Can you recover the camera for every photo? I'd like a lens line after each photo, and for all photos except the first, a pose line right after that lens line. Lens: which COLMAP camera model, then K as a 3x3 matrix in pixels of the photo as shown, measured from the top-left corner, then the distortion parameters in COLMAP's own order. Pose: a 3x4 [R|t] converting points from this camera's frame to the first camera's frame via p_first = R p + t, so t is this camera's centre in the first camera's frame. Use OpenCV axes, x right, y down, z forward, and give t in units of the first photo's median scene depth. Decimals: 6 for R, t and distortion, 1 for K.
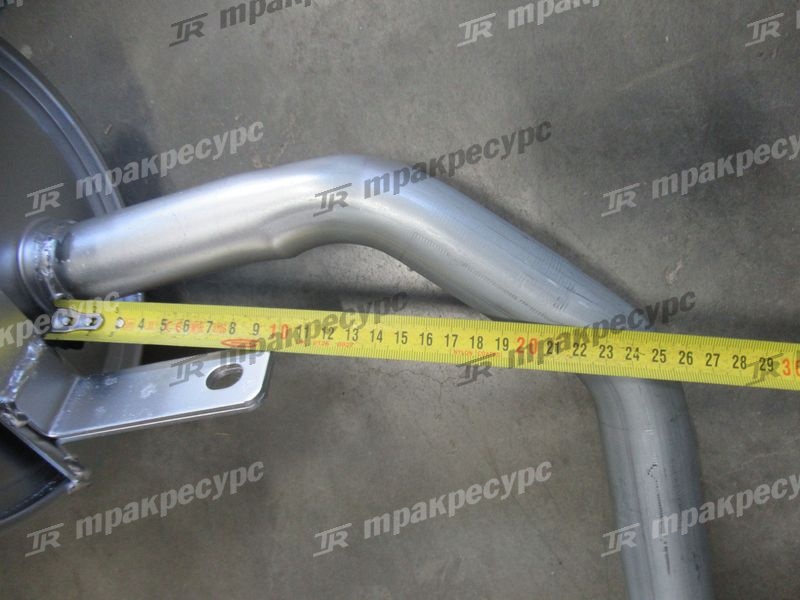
lens RADIAL K [[620.6, 0, 397.4], [0, 620.6, 299.9], [0, 0, 1]] dist [0.011618, 0.010548]
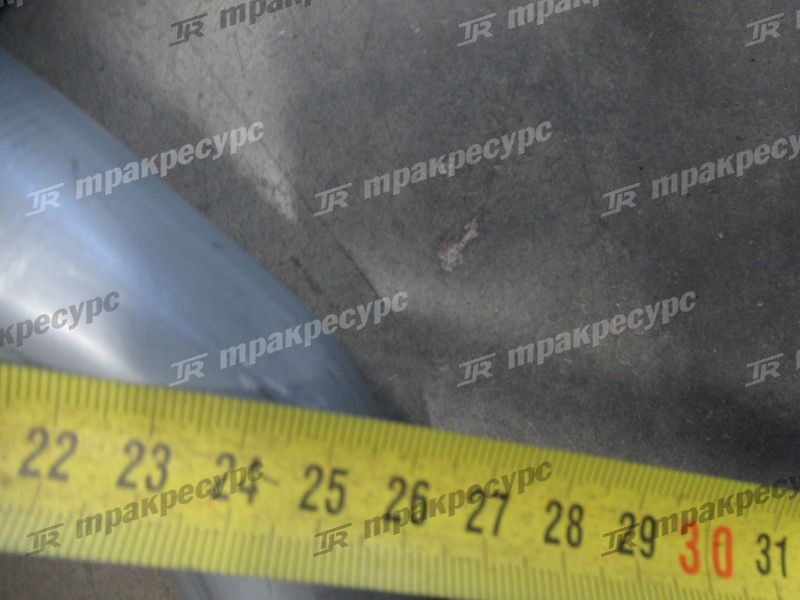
lens RADIAL K [[620.6, 0, 401.4], [0, 620.6, 299.6], [0, 0, 1]] dist [0.011618, 0.010548]
pose [[0.970809, 0.105829, 0.215245, 0.324407], [-0.111329, 0.993691, 0.013556, -0.008488], [-0.212452, -0.037123, 0.976466, 0.595353]]
